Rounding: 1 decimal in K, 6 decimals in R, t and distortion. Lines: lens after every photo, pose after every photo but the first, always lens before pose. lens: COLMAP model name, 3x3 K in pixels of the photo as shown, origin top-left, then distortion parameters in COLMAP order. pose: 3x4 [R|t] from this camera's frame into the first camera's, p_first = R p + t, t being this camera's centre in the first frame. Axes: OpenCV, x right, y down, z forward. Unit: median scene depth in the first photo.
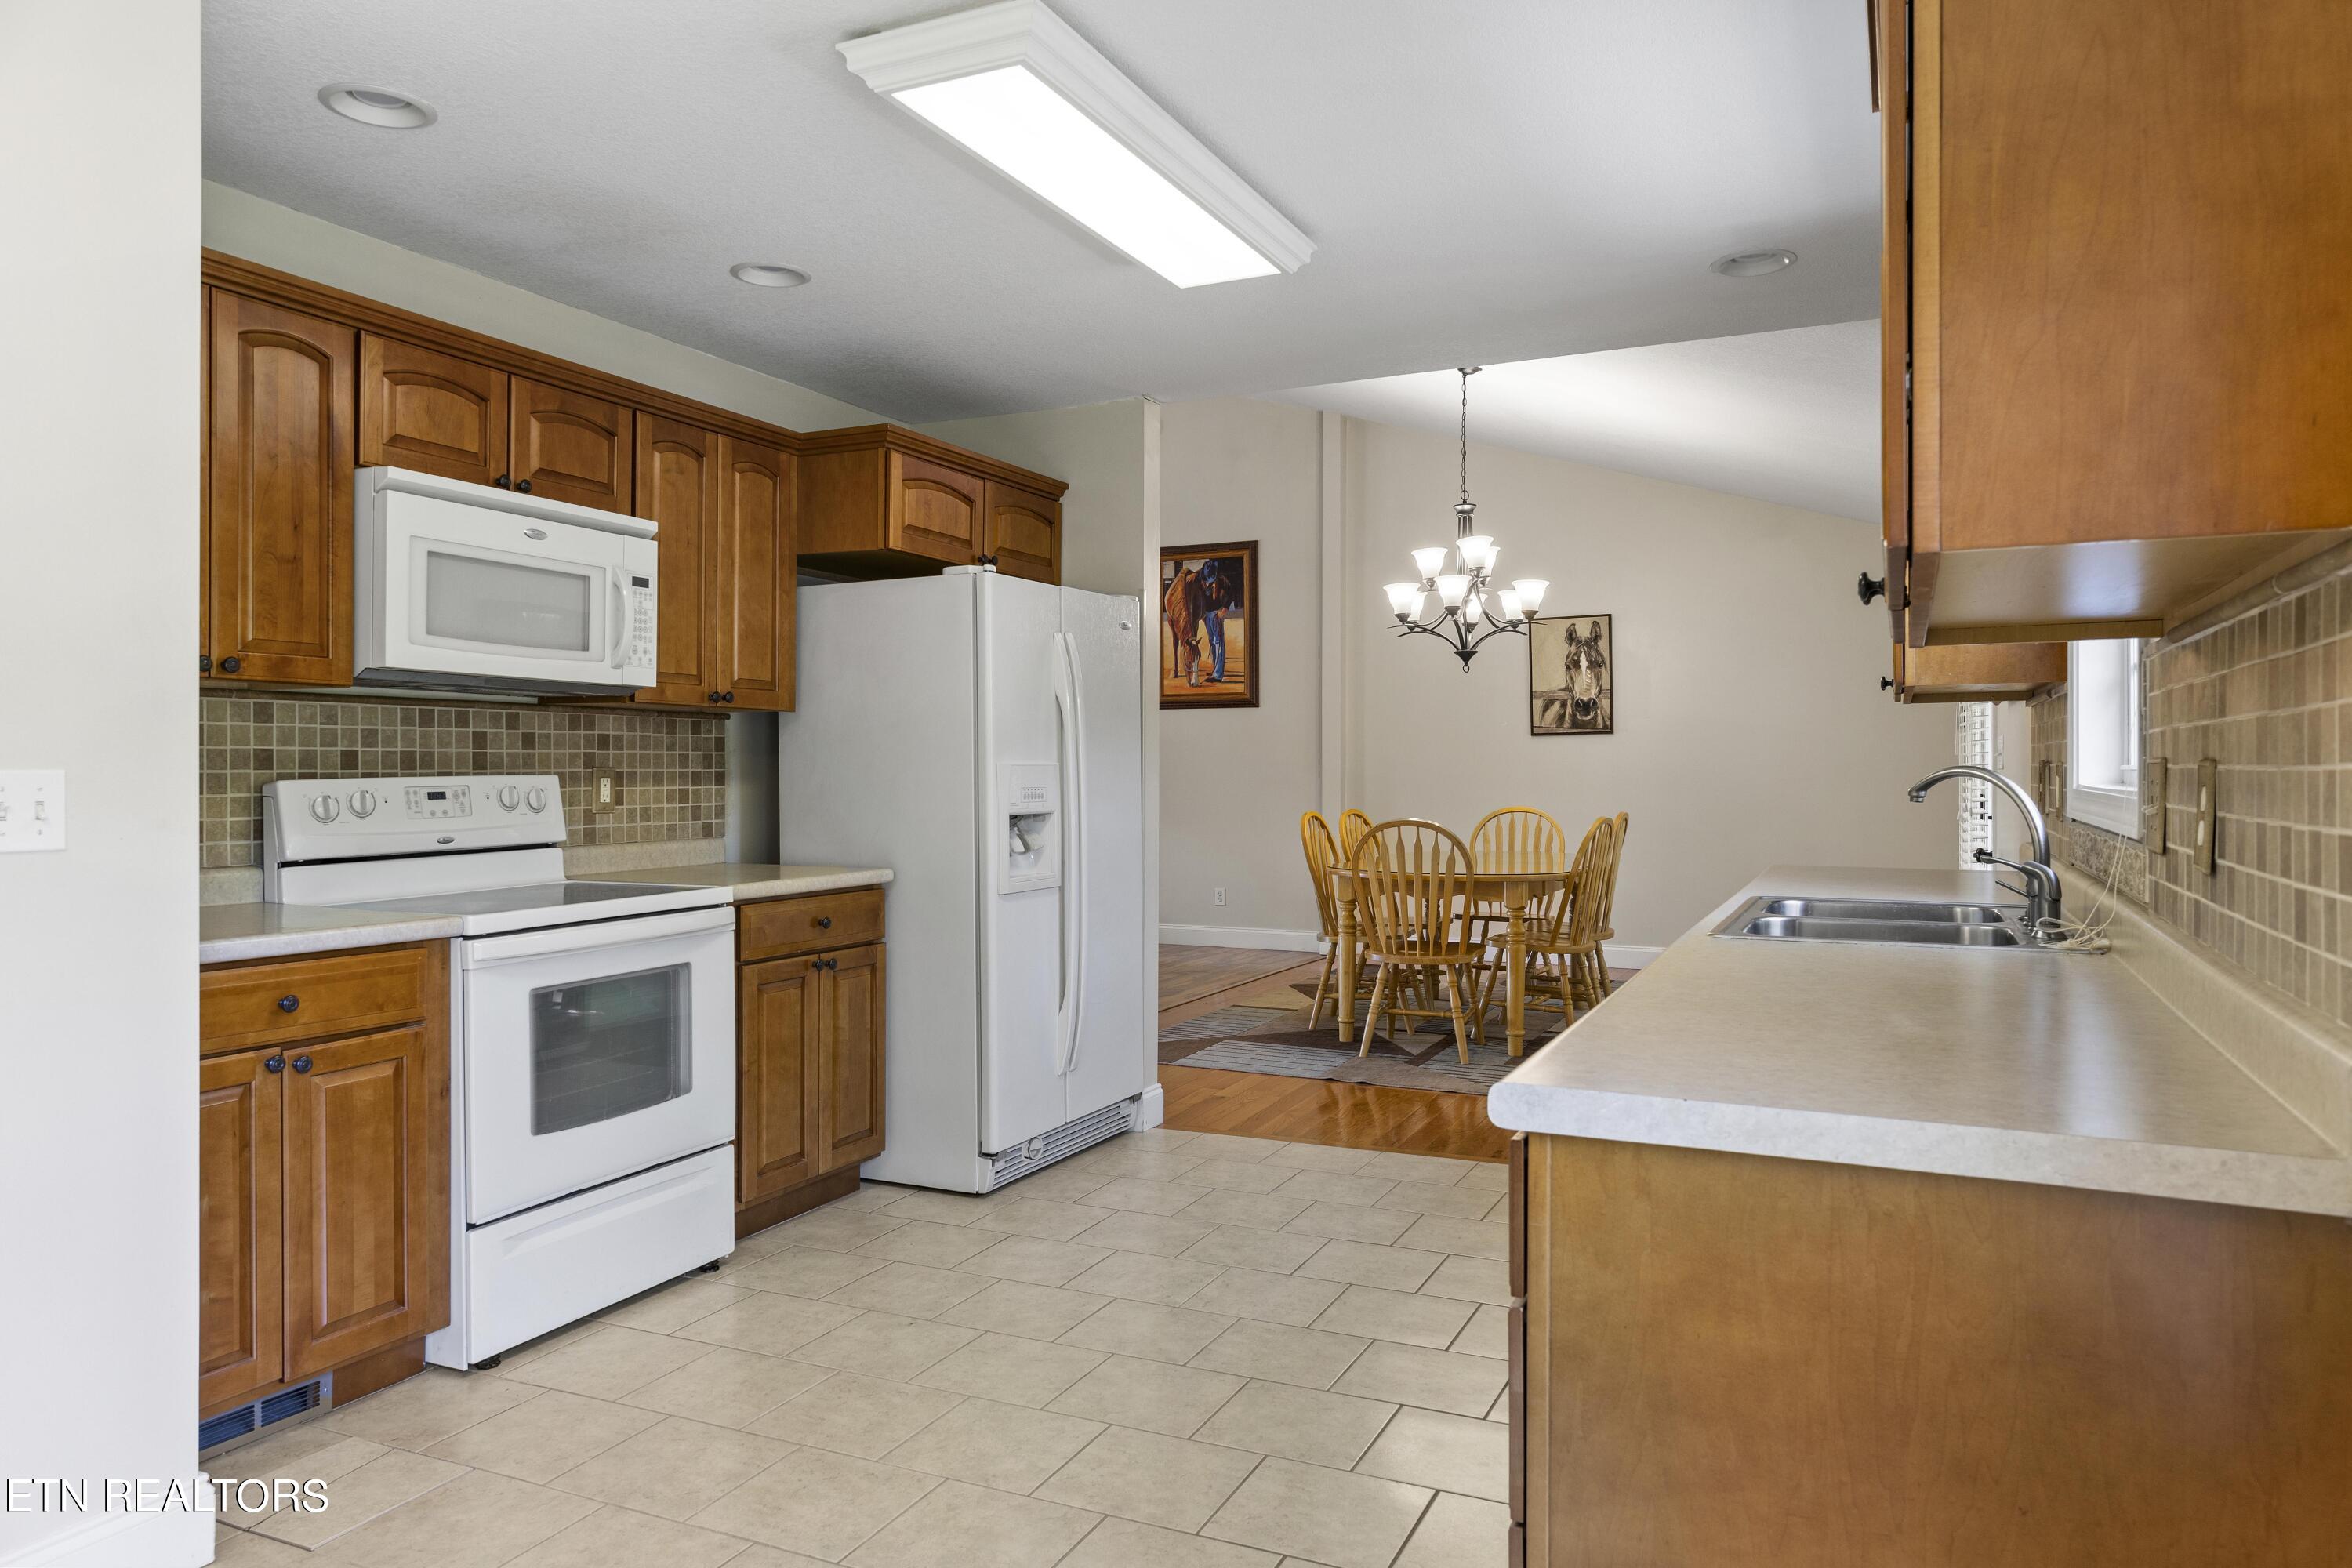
lens RADIAL K [[1527.9, 0, 1168.9], [0, 1527.9, 773.4], [0, 0, 1]] dist [-0.000707, -0.000286]
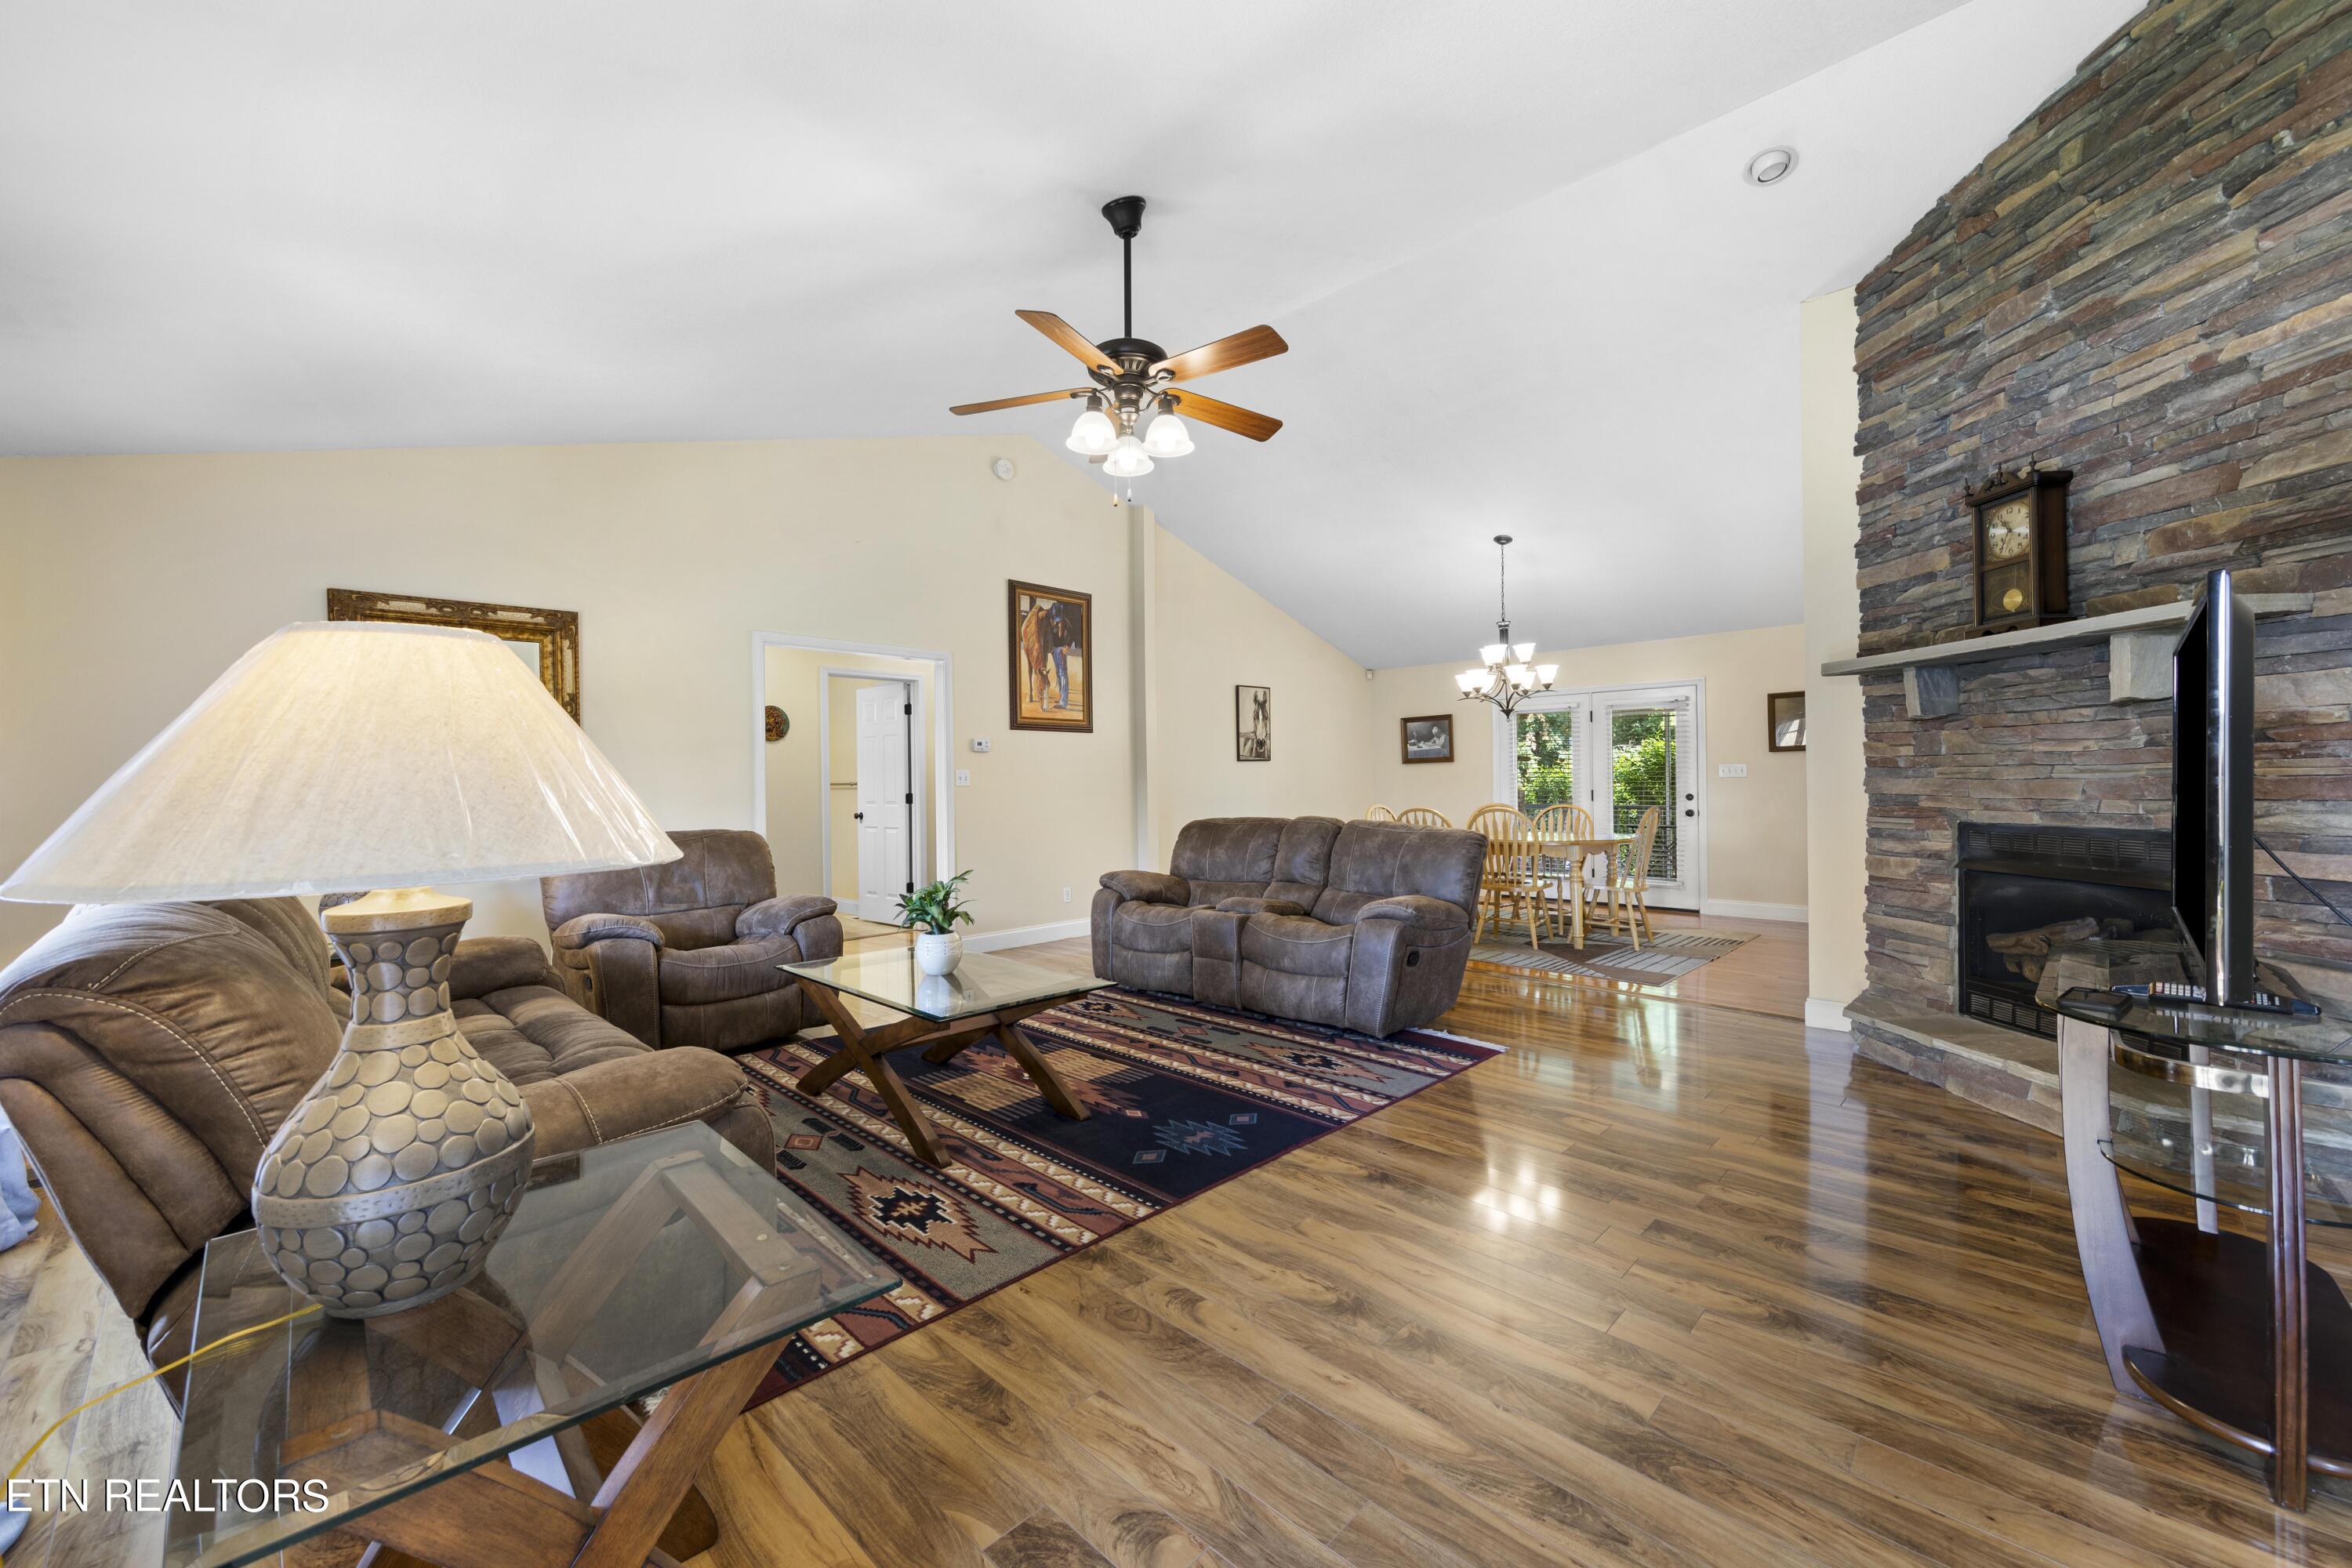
lens RADIAL K [[934.7, 0, 1176.0], [0, 934.7, 784.0], [0, 0, 1]] dist [0.000249, 0.000011]
pose [[0.312197, -0.000985, 0.950017, -0.686307], [0.014407, 0.999889, -0.003698, 0.000770], [-0.949908, 0.014841, 0.312177, 0.782803]]
